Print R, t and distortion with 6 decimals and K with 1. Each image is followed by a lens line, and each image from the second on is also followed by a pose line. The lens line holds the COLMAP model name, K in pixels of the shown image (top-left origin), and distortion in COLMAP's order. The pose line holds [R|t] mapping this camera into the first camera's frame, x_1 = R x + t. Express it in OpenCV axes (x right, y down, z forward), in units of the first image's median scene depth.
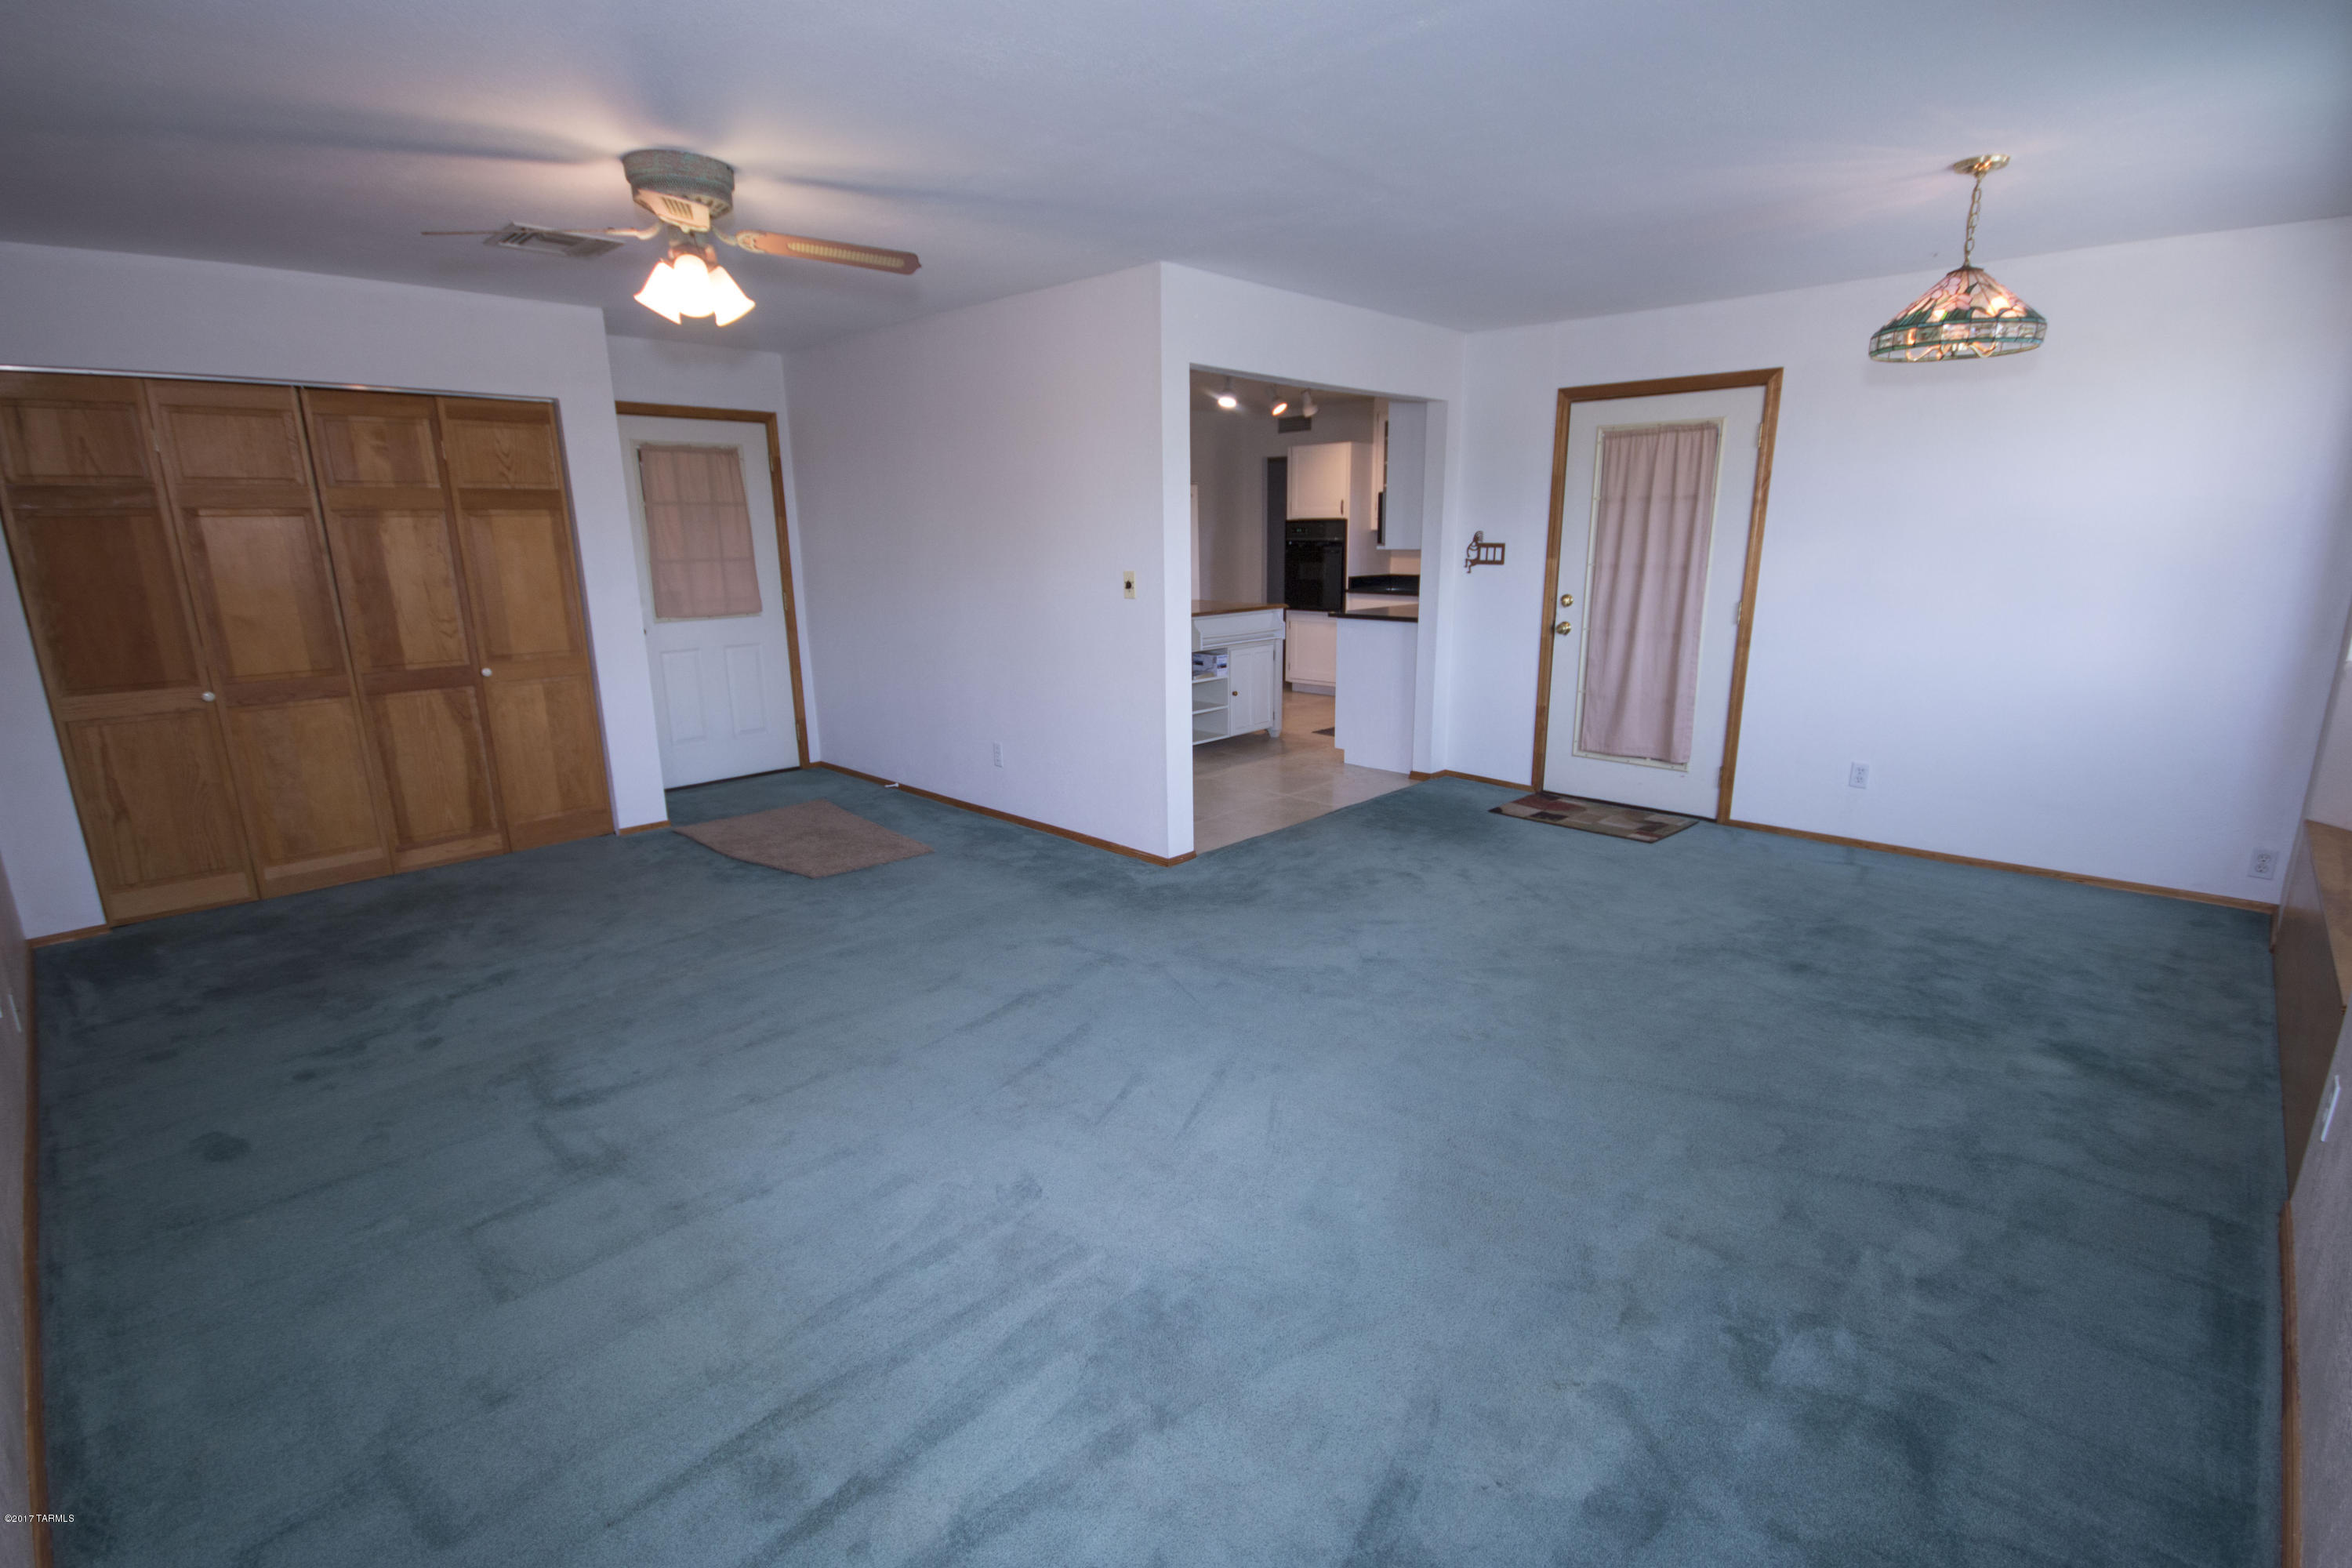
lens RADIAL K [[1070.5, 0, 1177.7], [0, 1070.5, 796.2], [0, 0, 1]] dist [0.017447, -0.015392]
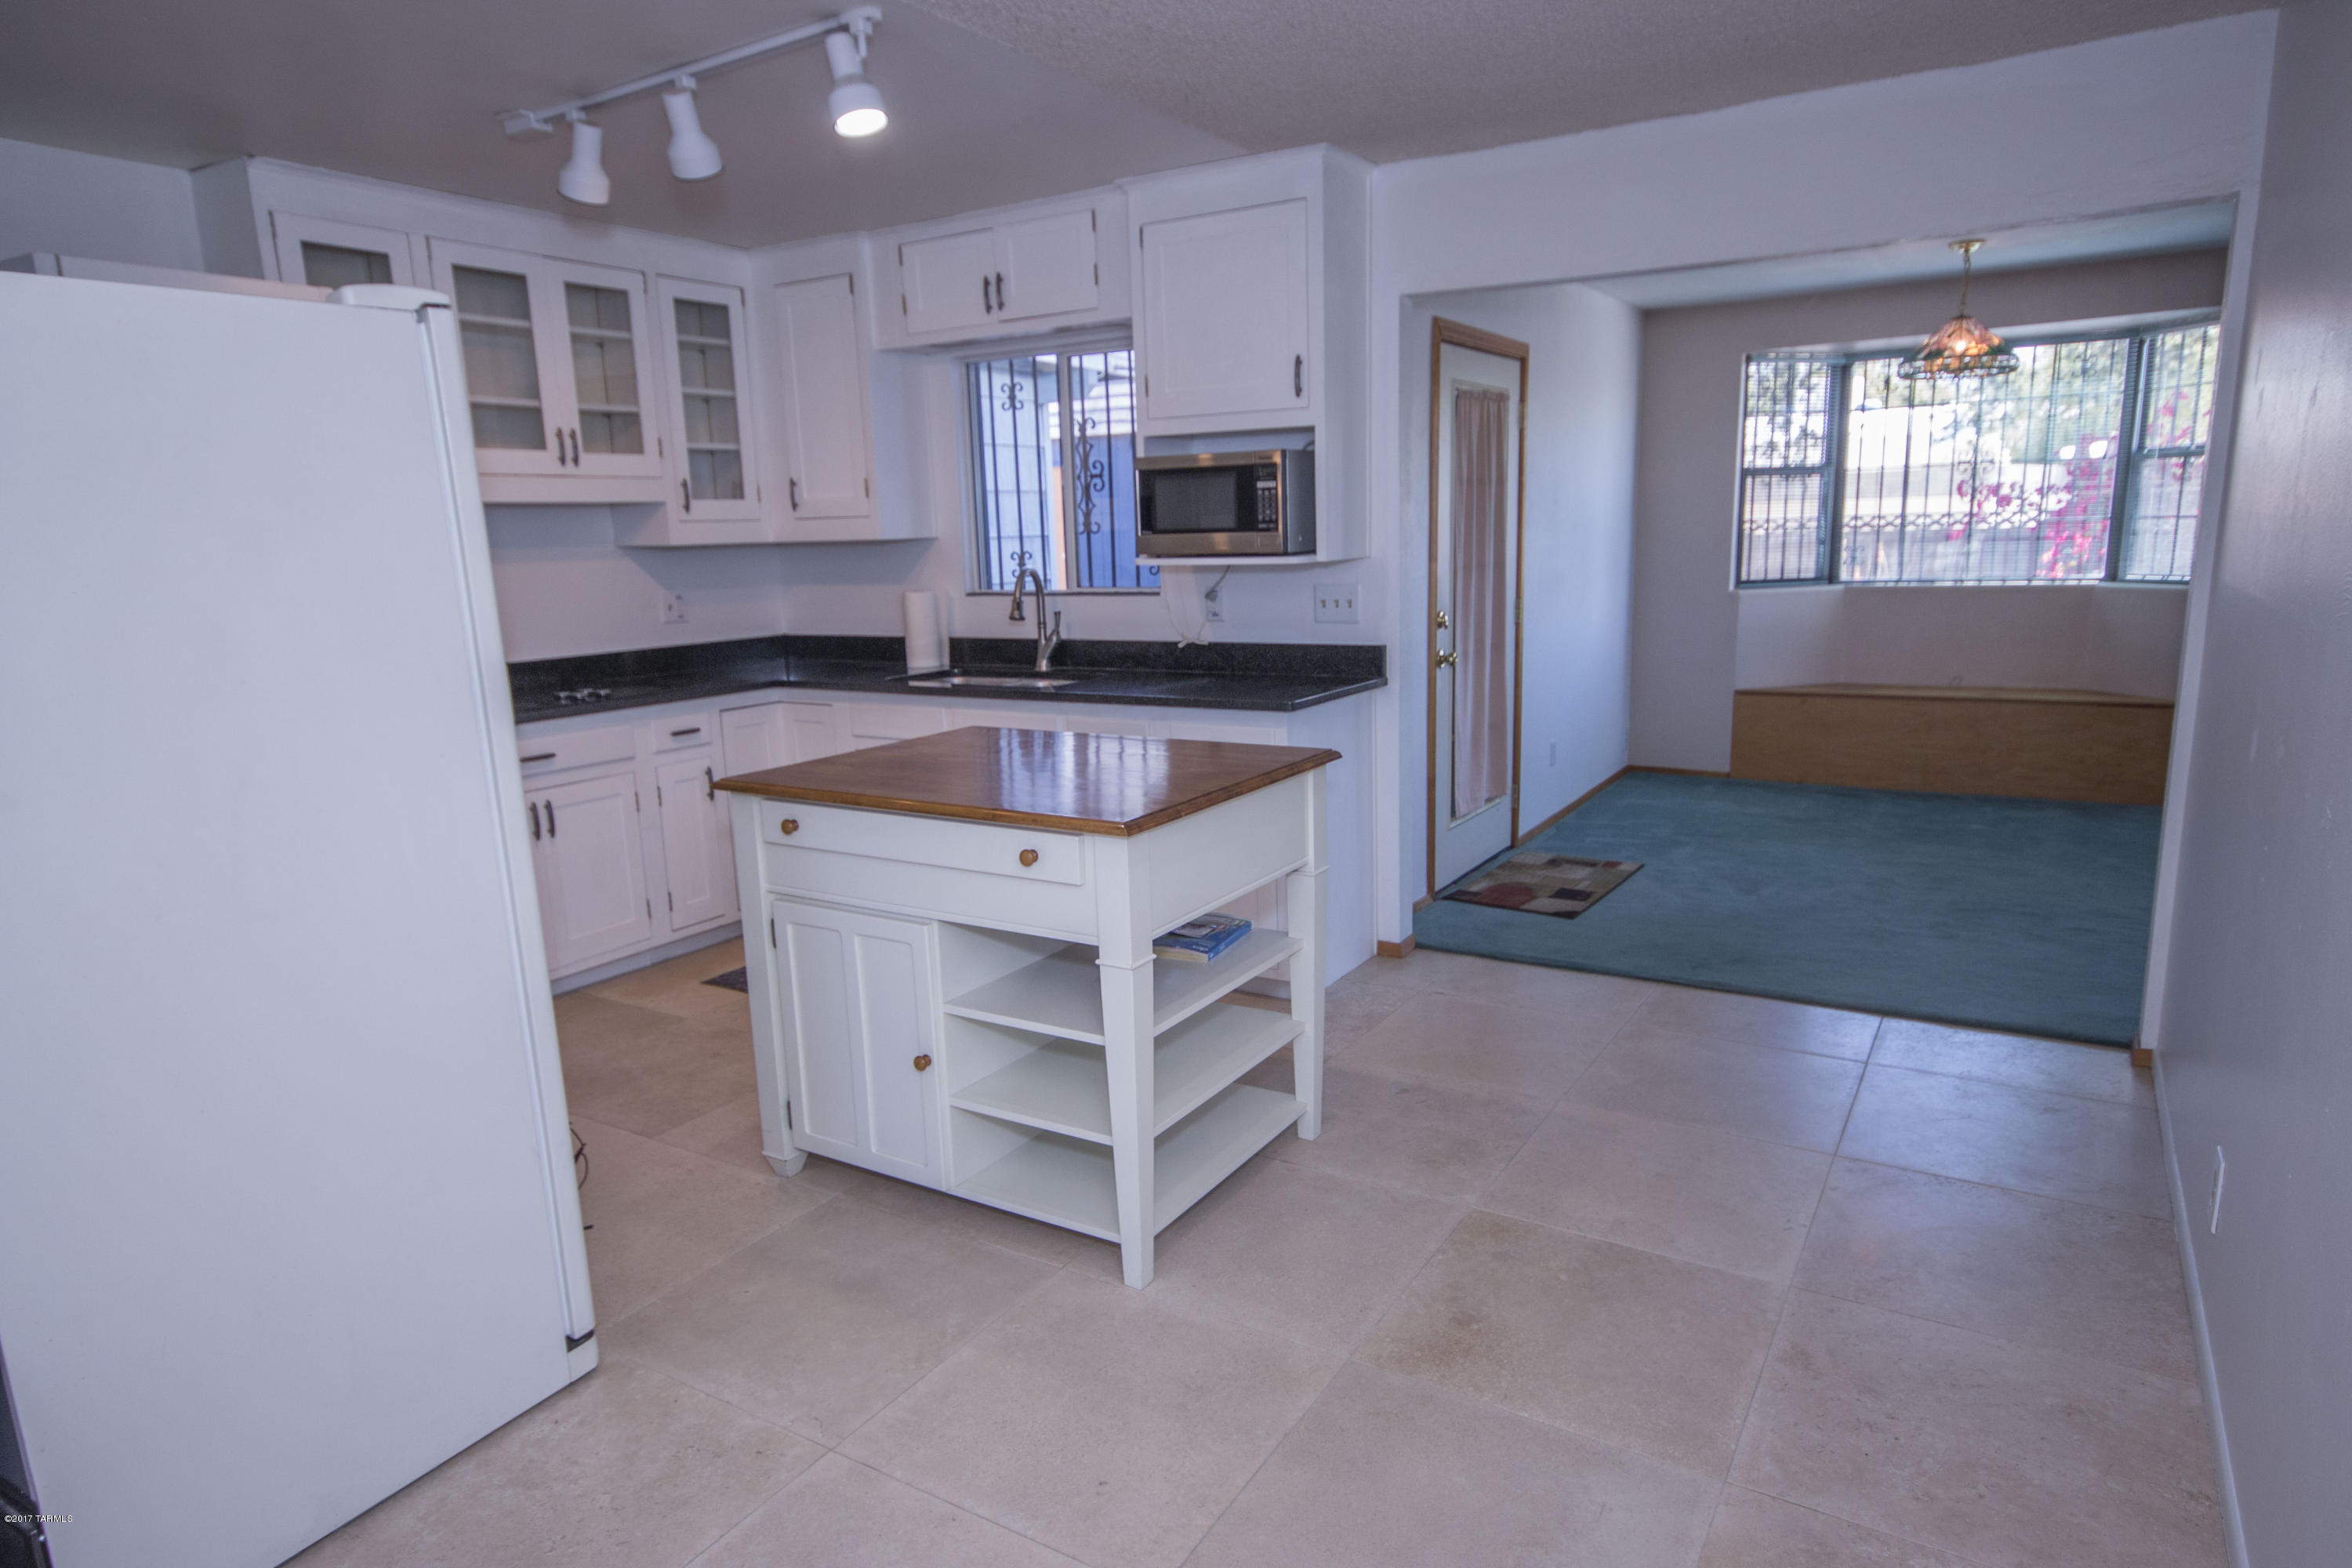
lens RADIAL K [[1396.4, 0, 1172.7], [0, 1396.4, 795.2], [0, 0, 1]] dist [-0.000601, 0.033612]
pose [[-0.207405, -0.173561, 0.962736, -0.317448], [0.271830, 0.935153, 0.227150, -0.209884], [-0.939730, 0.308813, -0.146776, 0.852202]]
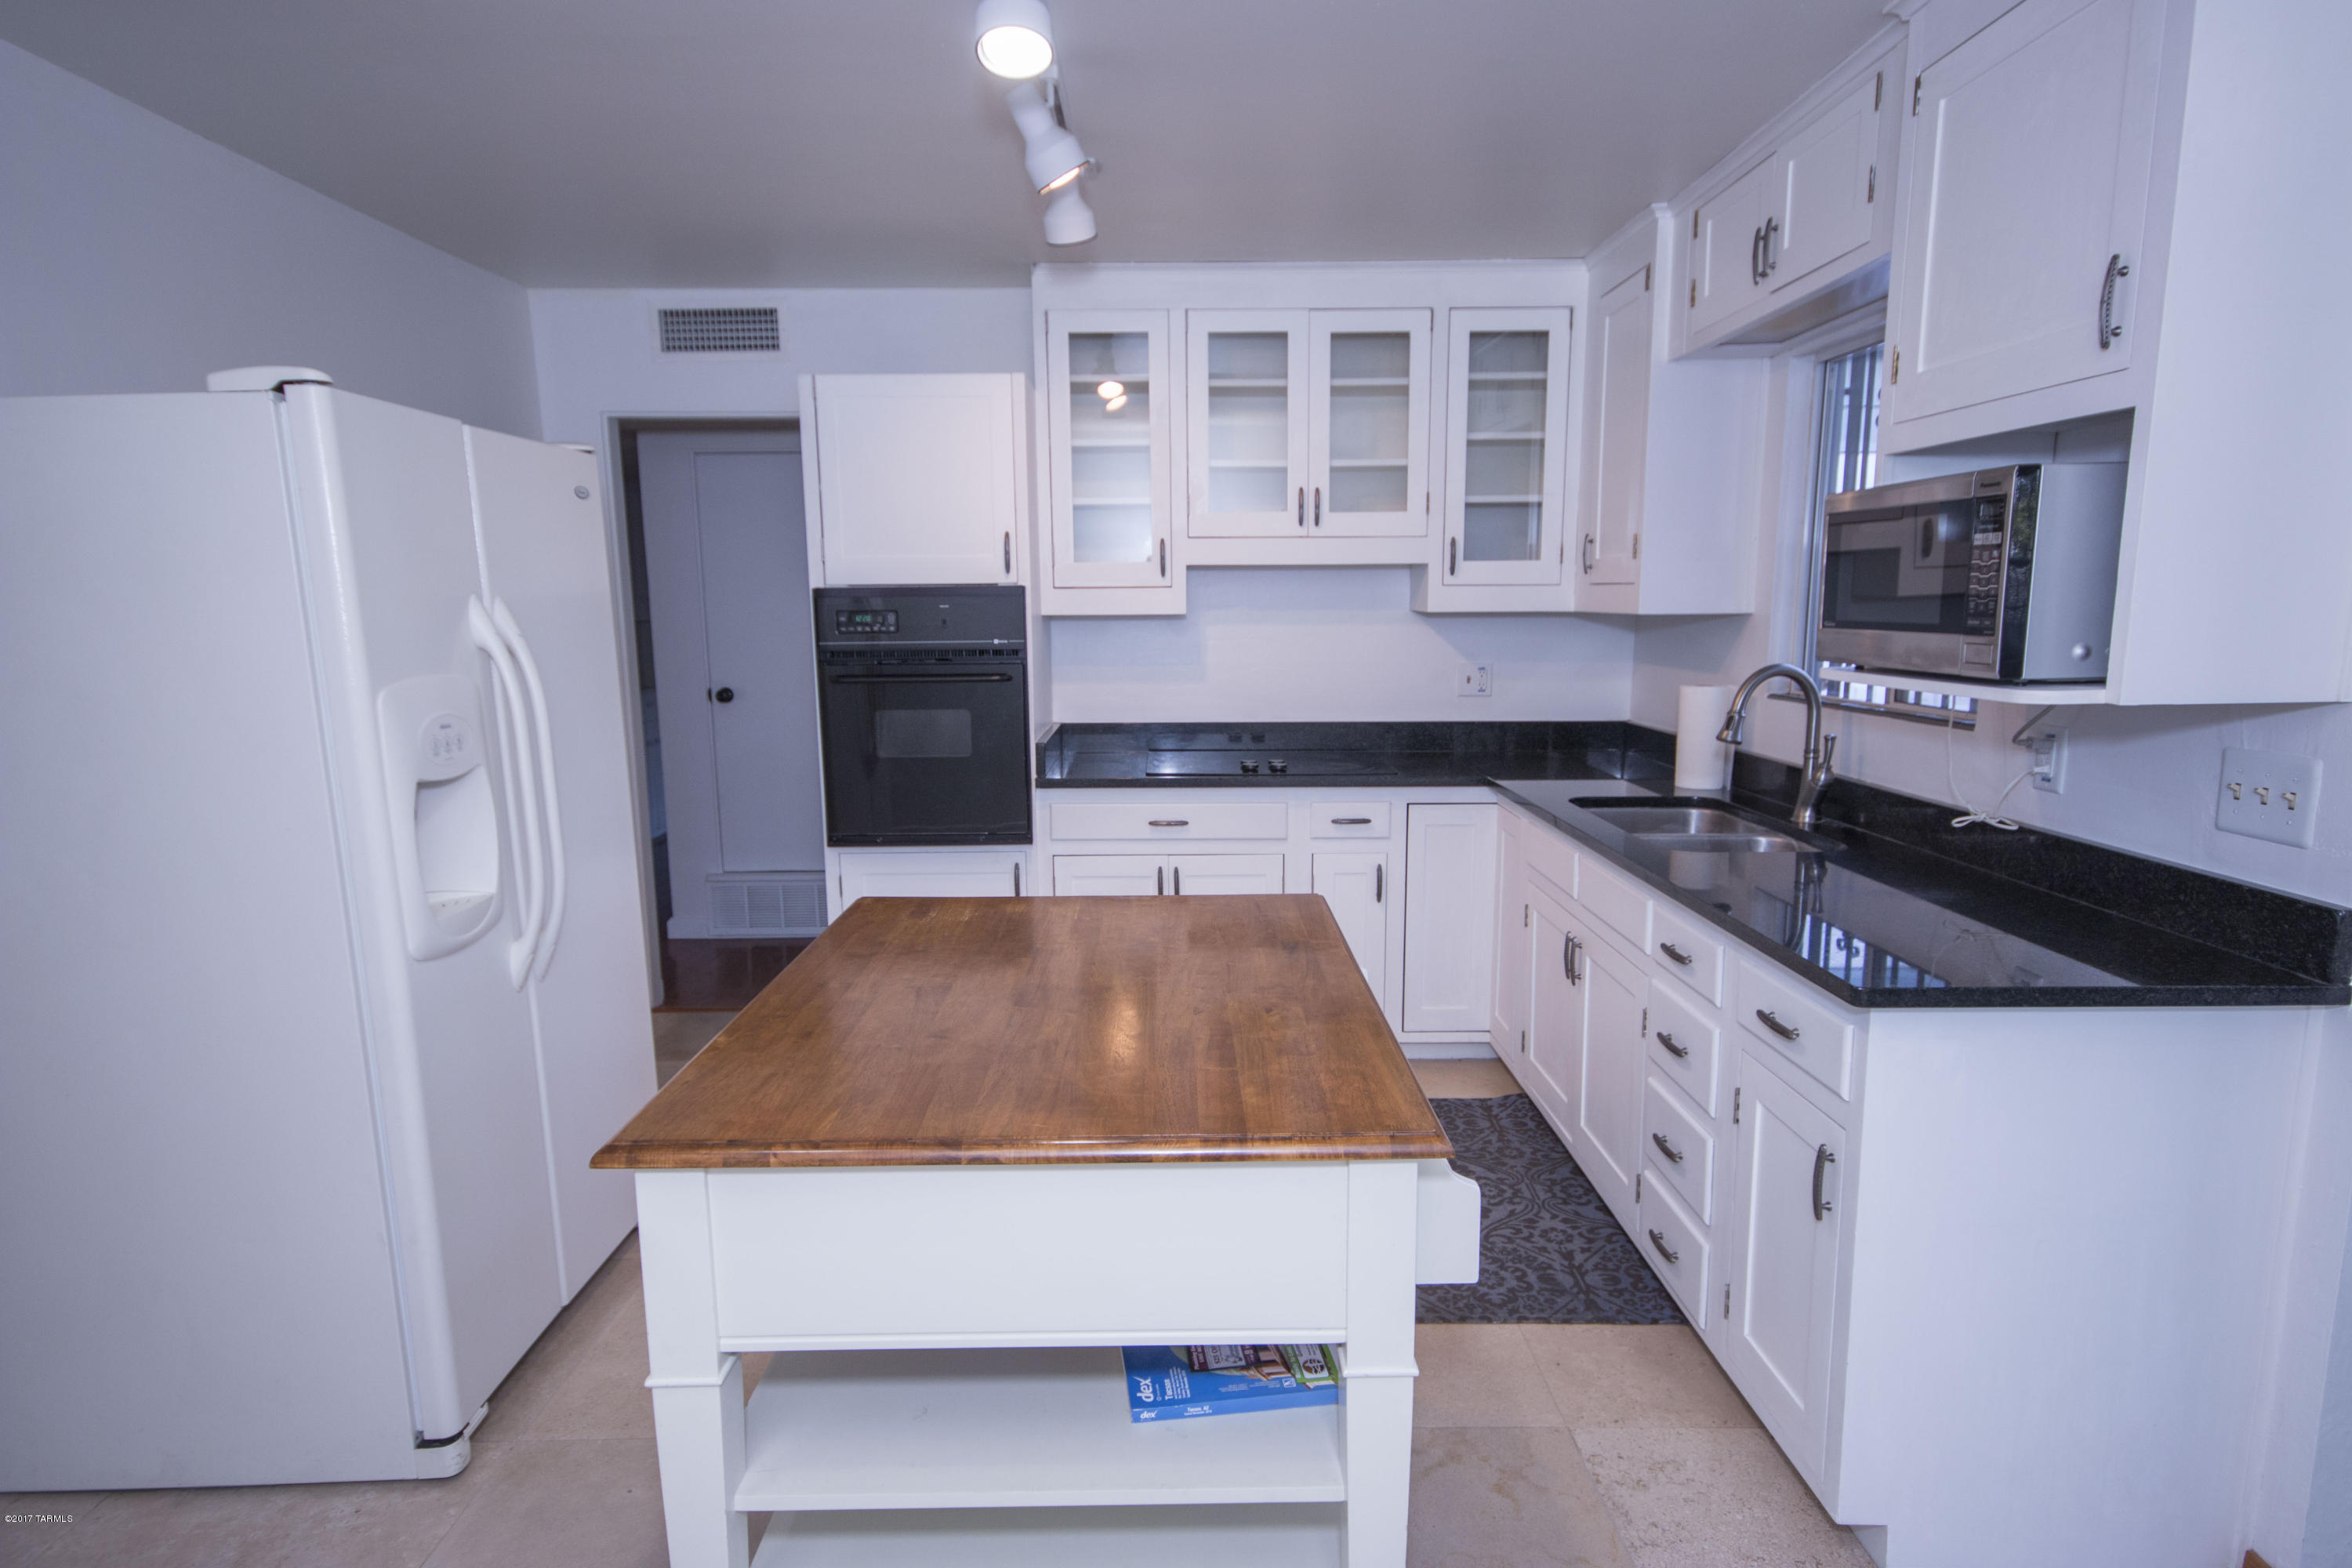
lens RADIAL K [[1267.2, 0, 1177.8], [0, 1267.2, 795.9], [0, 0, 1]] dist [0.009681, 0.000830]
pose [[0.715944, -0.106177, 0.690037, -0.101880], [0.173574, 0.984405, -0.028619, -0.168436], [-0.676237, 0.140262, 0.723208, 0.668633]]
